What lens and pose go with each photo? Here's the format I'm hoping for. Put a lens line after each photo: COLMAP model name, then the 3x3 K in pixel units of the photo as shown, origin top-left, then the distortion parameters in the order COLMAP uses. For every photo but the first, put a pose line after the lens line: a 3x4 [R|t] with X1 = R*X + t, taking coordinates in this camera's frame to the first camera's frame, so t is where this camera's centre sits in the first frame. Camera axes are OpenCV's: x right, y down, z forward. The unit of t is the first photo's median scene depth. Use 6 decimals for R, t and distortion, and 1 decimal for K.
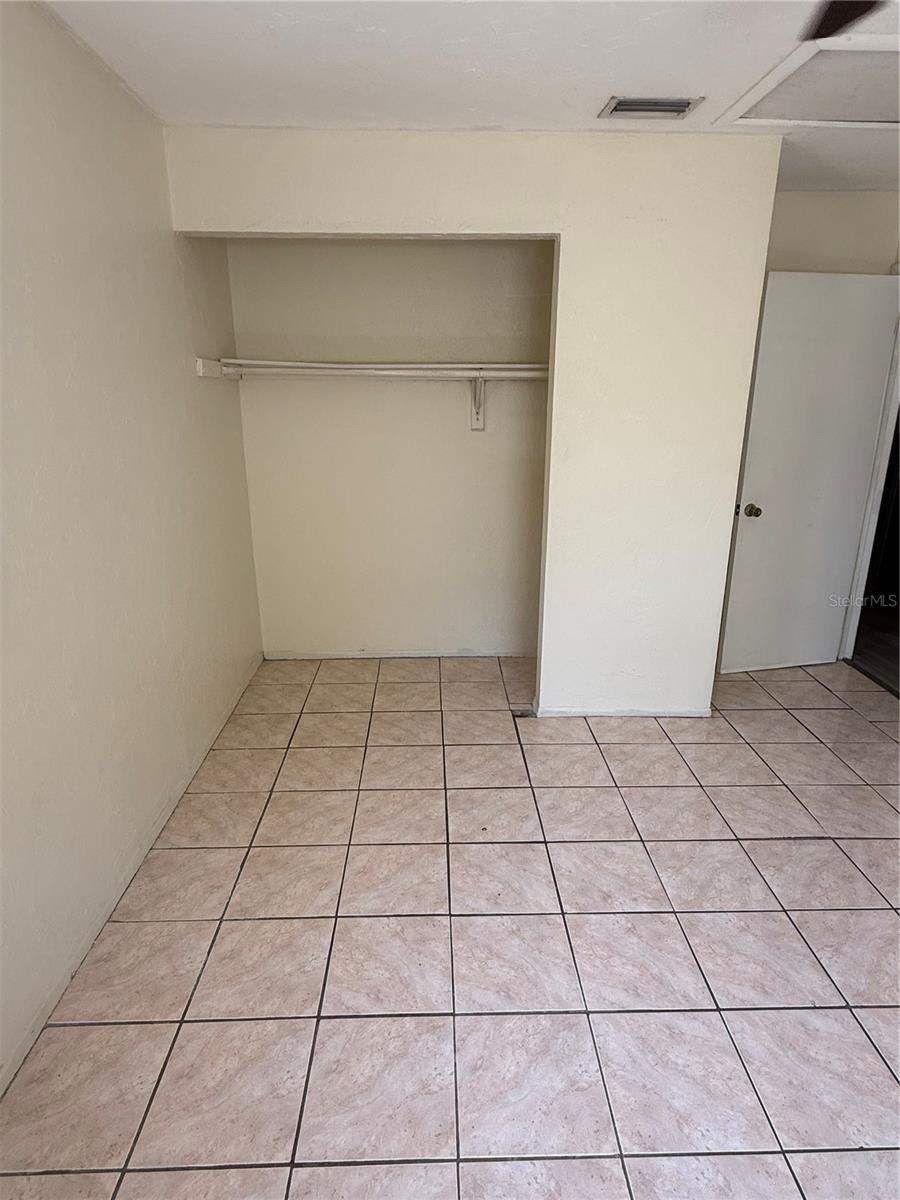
lens RADIAL K [[691.1, 0, 450.0], [0, 691.1, 600.0], [0, 0, 1]] dist [-0.000775, 0.000364]
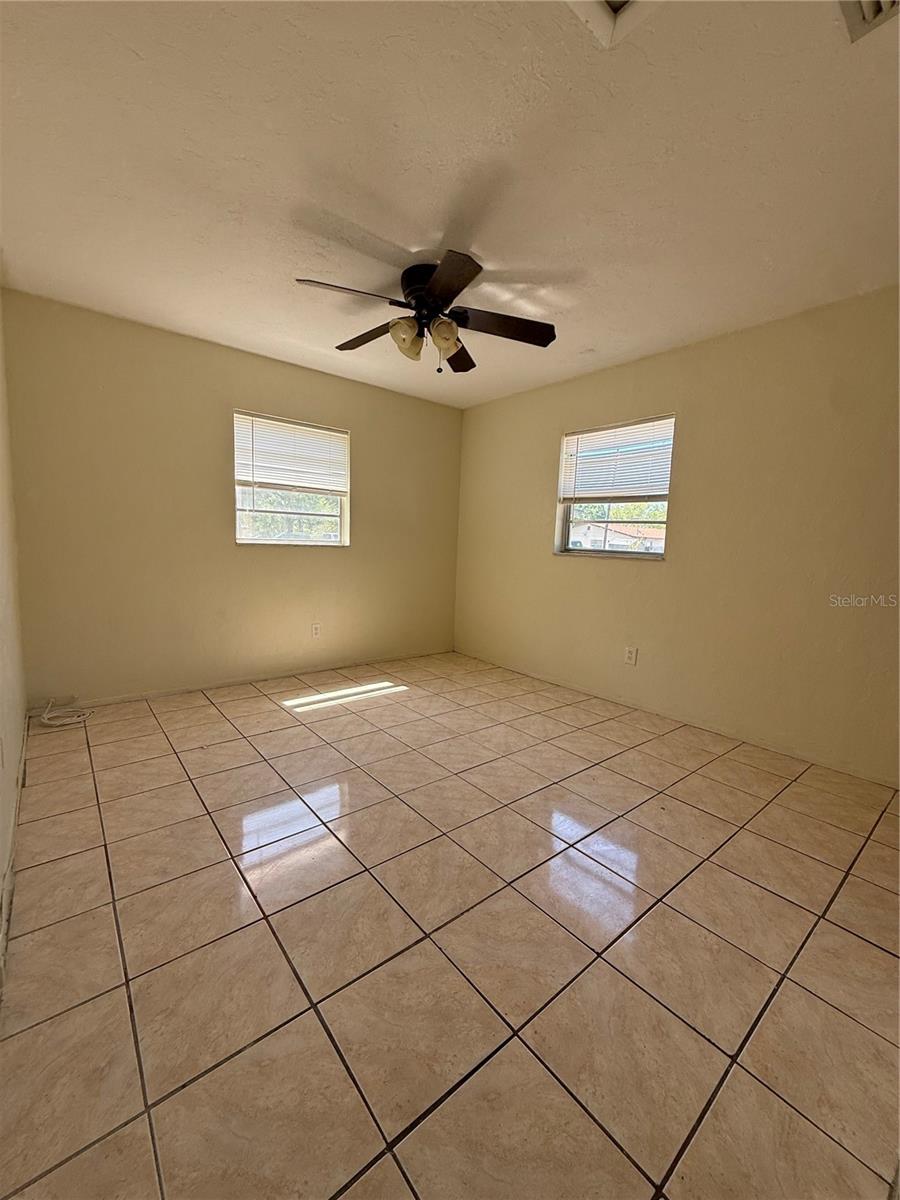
lens RADIAL K [[472.5, 0, 450.0], [0, 472.5, 600.0], [0, 0, 1]] dist [0.000248, 0.000070]
pose [[-0.787185, 0.038774, -0.615496, 0.937044], [-0.223454, 0.912274, 0.343255, -0.227611], [0.574811, 0.407740, -0.709465, 1.363919]]
